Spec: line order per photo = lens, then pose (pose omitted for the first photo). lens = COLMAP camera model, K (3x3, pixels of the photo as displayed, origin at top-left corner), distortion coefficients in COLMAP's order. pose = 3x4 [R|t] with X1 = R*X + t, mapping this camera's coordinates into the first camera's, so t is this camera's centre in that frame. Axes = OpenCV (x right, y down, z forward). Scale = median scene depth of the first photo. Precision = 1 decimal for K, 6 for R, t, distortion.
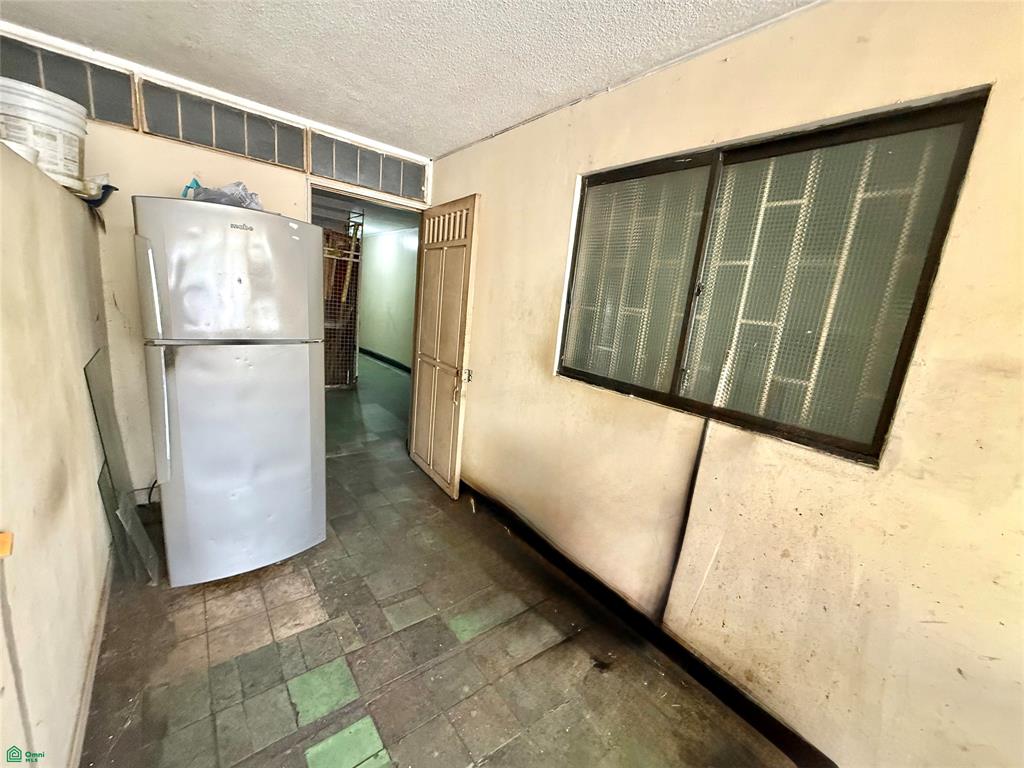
lens RADIAL K [[408.1, 0, 506.2], [0, 408.1, 381.2], [0, 0, 1]] dist [-0.000595, -0.000008]
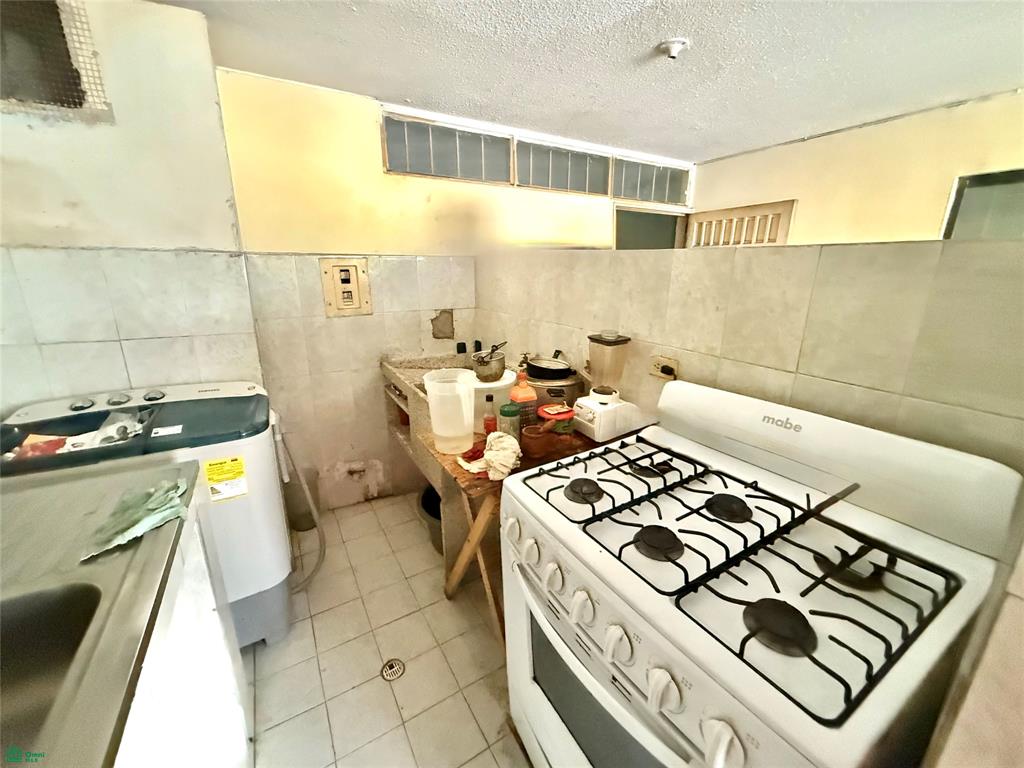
lens RADIAL K [[408.1, 0, 506.2], [0, 408.1, 381.2], [0, 0, 1]] dist [-0.000595, -0.000008]
pose [[0.985142, -0.048378, -0.164785, -0.692055], [0.060503, 0.995755, 0.069367, -0.118819], [0.160729, -0.078306, 0.983887, -0.198113]]
